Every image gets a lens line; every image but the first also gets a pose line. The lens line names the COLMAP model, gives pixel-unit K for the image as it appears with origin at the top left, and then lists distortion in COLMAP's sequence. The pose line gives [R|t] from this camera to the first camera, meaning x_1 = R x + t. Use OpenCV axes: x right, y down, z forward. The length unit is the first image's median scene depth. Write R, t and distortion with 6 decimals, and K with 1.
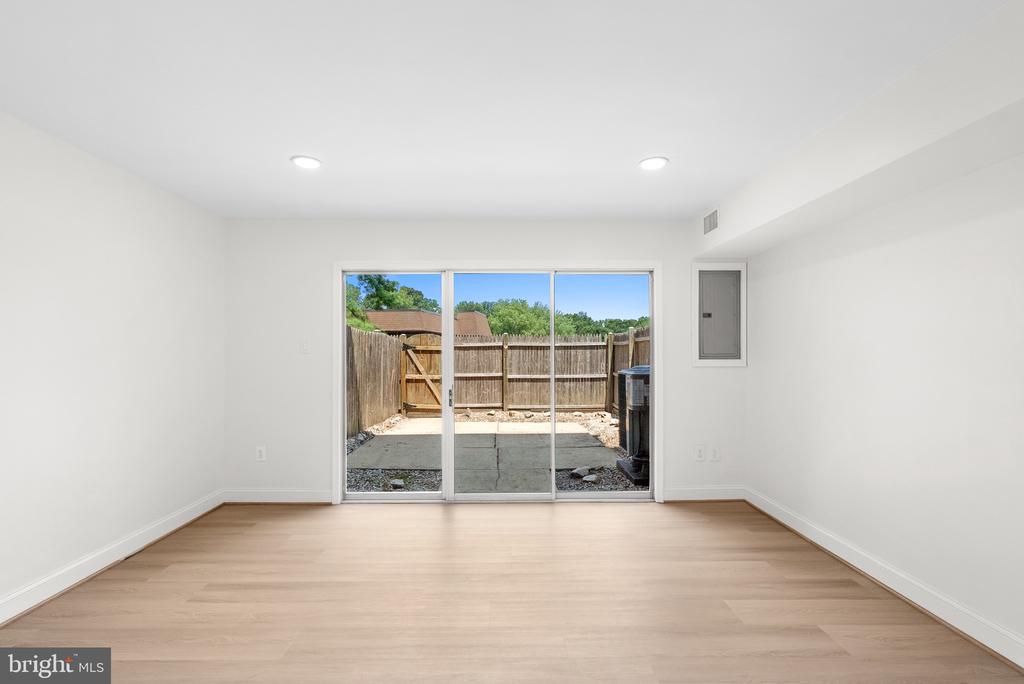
lens RADIAL K [[471.2, 0, 478.8], [0, 471.2, 365.4], [0, 0, 1]] dist [-0.009389, 0.005740]
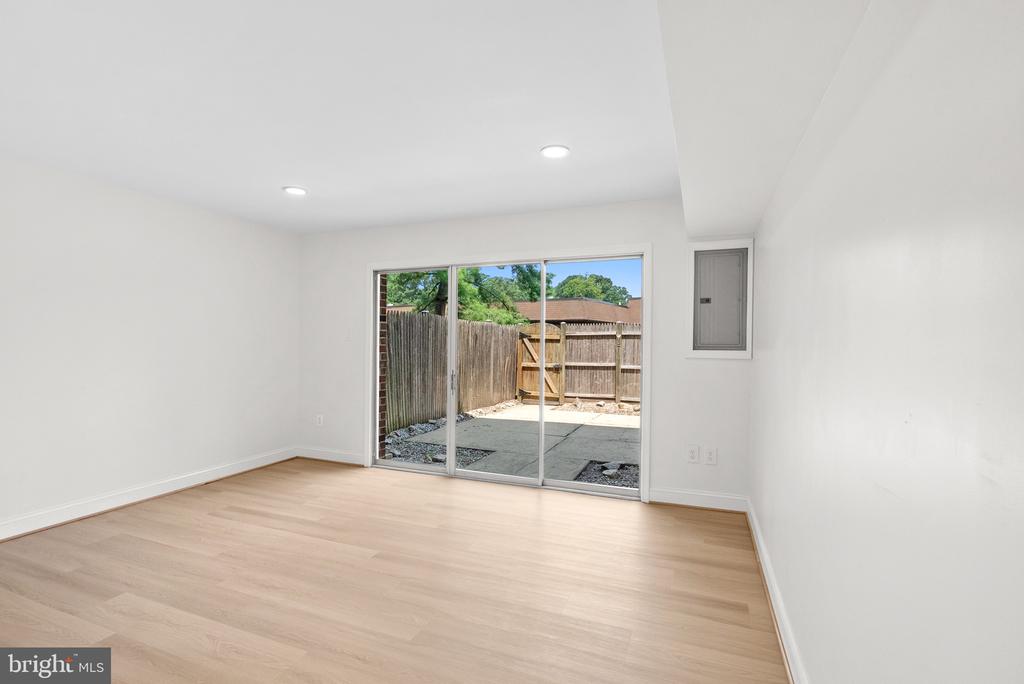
lens RADIAL K [[471.2, 0, 477.1], [0, 471.2, 363.4], [0, 0, 1]] dist [-0.009389, 0.005740]
pose [[0.920701, 0.025573, -0.389431, 0.416040], [-0.018117, 0.999576, 0.022807, -0.000316], [0.389849, -0.013943, 0.920773, 0.008667]]
